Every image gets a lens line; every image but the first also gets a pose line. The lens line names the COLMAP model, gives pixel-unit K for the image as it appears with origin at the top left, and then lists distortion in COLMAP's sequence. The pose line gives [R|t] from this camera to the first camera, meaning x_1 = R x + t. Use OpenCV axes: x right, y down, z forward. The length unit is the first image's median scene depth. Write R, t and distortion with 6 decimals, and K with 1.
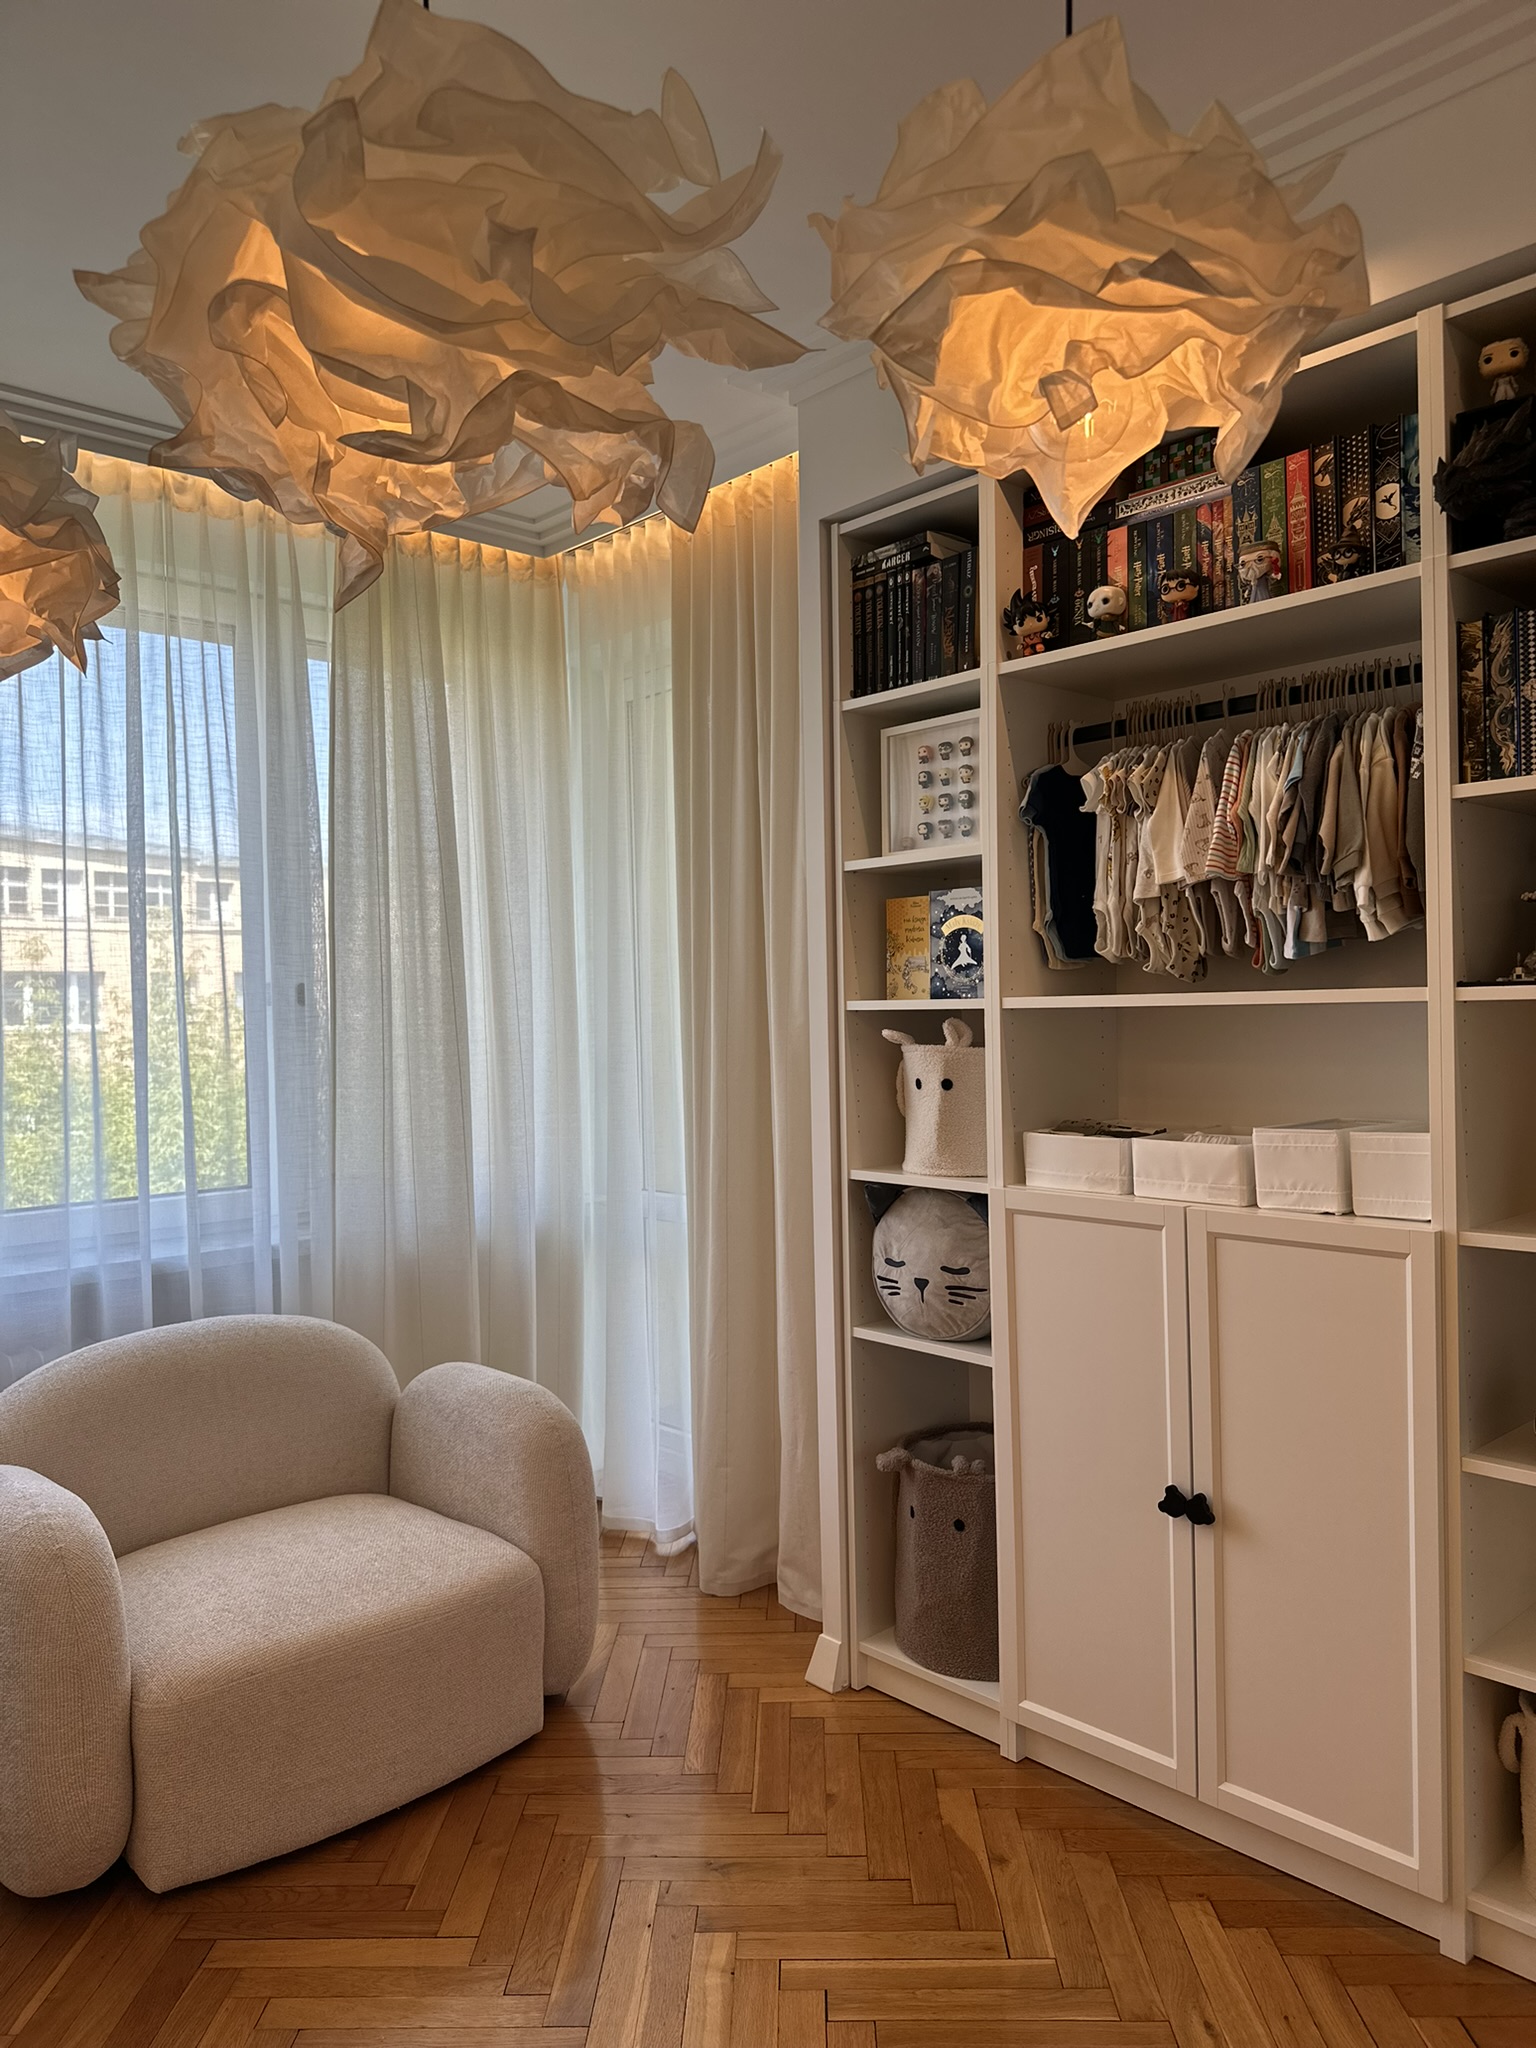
lens RADIAL K [[1434.1, 0, 773.4], [0, 1434.1, 1019.7], [0, 0, 1]] dist [0.064872, -0.115485]
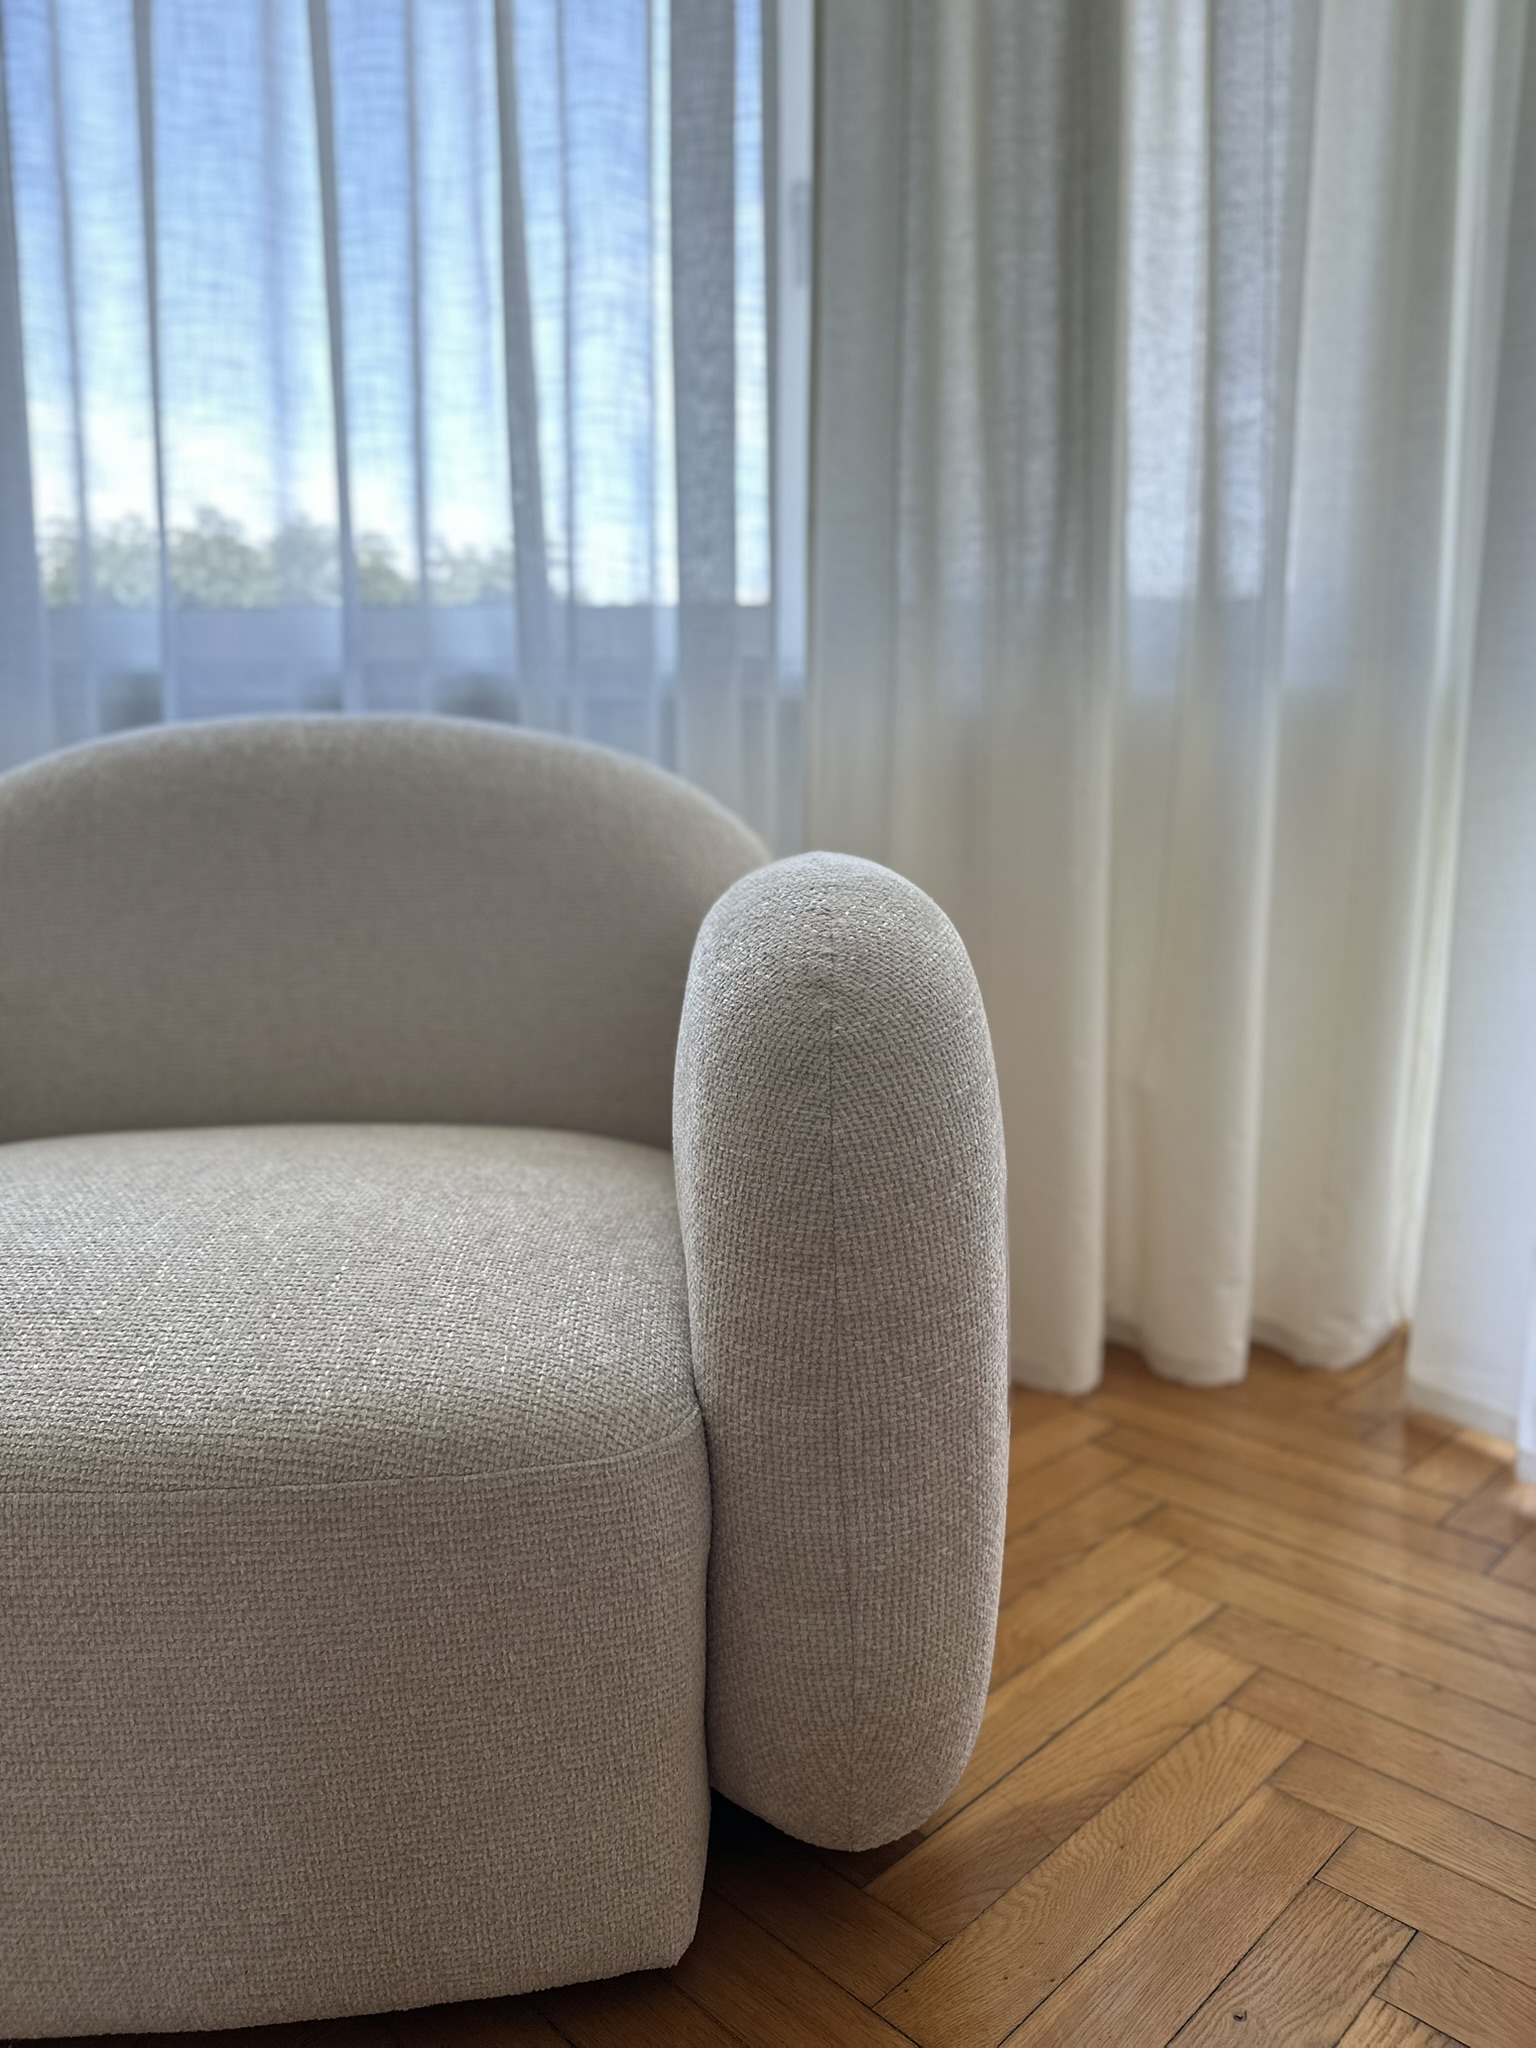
lens RADIAL K [[1444.9, 0, 761.4], [0, 1444.9, 1033.9], [0, 0, 1]] dist [0.065894, -0.117698]
pose [[0.713512, 0.117530, -0.690715, 0.037059], [-0.010236, 0.987474, 0.157452, 0.250289], [0.700568, -0.105274, 0.705777, 0.797832]]
